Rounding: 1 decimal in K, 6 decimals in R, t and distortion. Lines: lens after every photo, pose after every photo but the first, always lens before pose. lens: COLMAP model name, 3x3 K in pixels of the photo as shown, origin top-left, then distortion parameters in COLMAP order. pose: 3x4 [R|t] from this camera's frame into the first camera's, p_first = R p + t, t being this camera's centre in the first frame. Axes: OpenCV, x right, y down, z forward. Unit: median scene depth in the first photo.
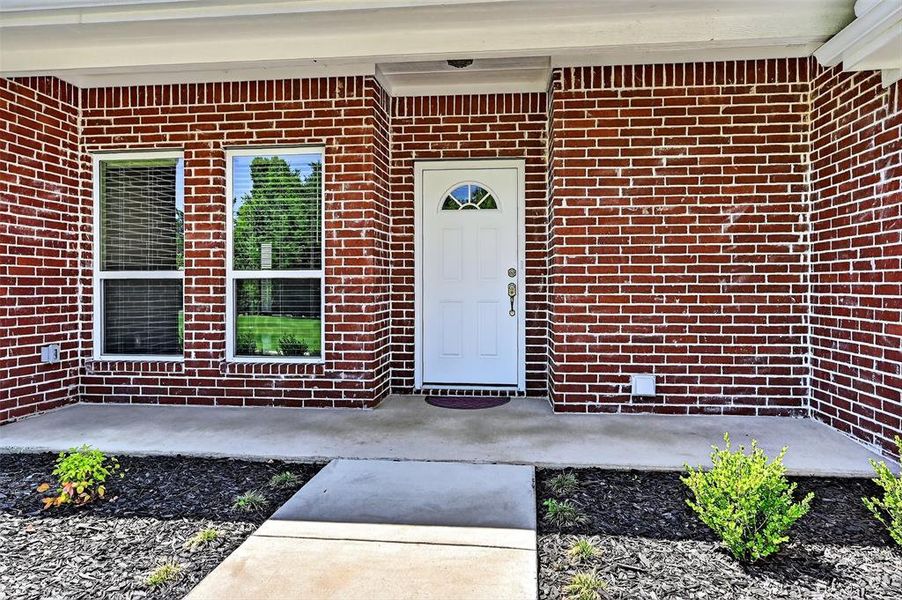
lens RADIAL K [[606.2, 0, 457.6], [0, 606.2, 286.0], [0, 0, 1]] dist [-0.004752, 0.000542]
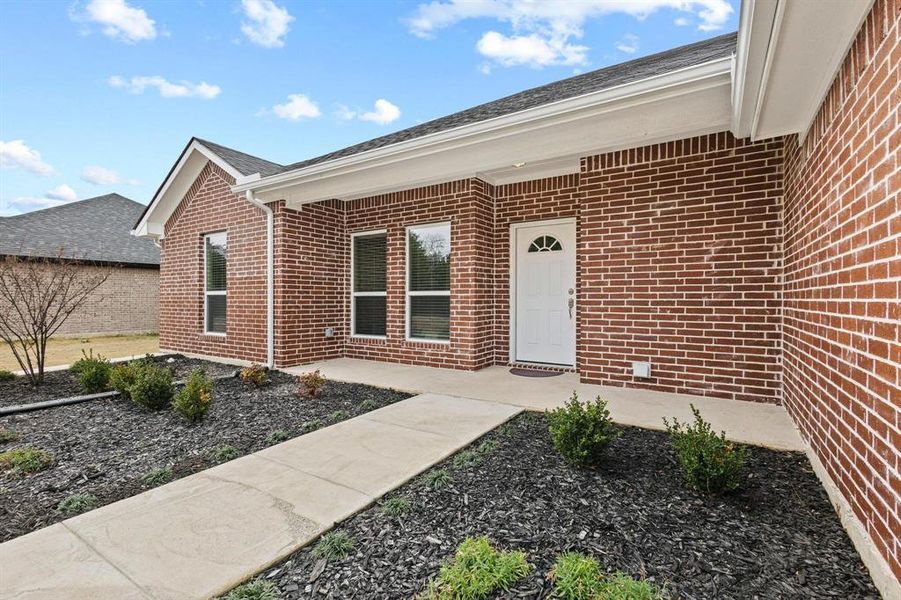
lens RADIAL K [[423.6, 0, 448.5], [0, 423.6, 297.8], [0, 0, 1]] dist [-0.002676, -0.000292]
pose [[0.889143, 0.000696, -0.457629, 0.342870], [-0.001564, 0.999998, -0.001517, -0.004821], [0.457626, 0.002064, 0.889142, -0.098716]]
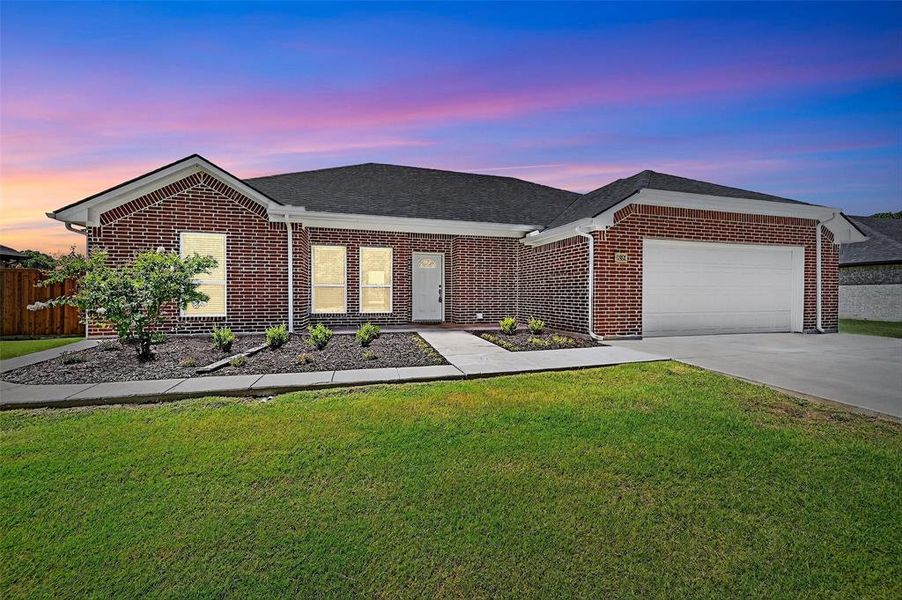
lens RADIAL K [[359.9, 0, 447.3], [0, 359.9, 294.6], [0, 0, 1]] dist [-0.002052, 0.000270]
pose [[0.934981, 0.003395, 0.354682, -0.654279], [-0.006718, 0.999944, 0.008137, 0.009153], [-0.354634, -0.009991, 0.934952, -0.991271]]
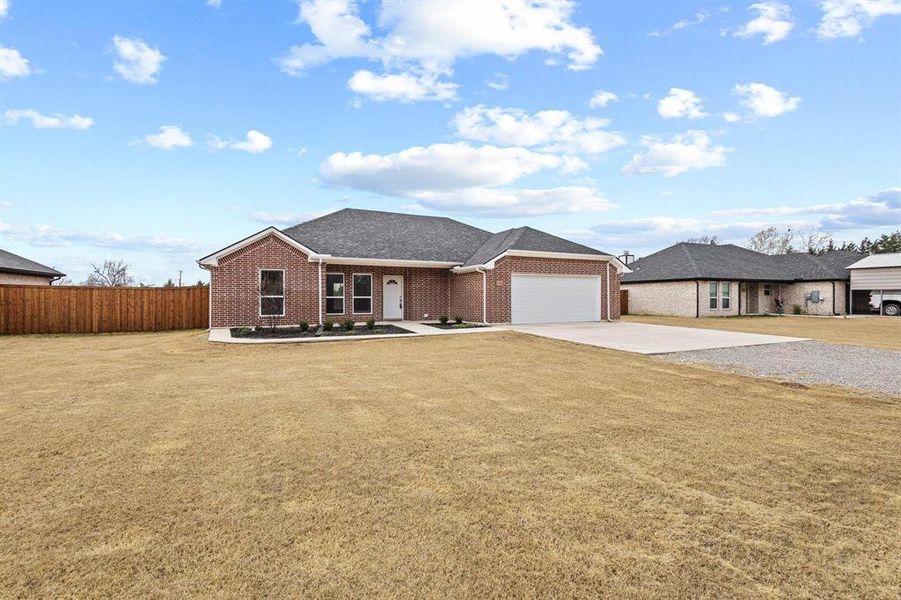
lens RADIAL K [[423.6, 0, 448.5], [0, 423.6, 297.8], [0, 0, 1]] dist [-0.002676, -0.000292]
pose [[0.862169, 0.000002, 0.506620, -1.579806], [-0.001232, 0.999997, 0.002092, -0.024049], [-0.506619, -0.002428, 0.862167, -2.656443]]
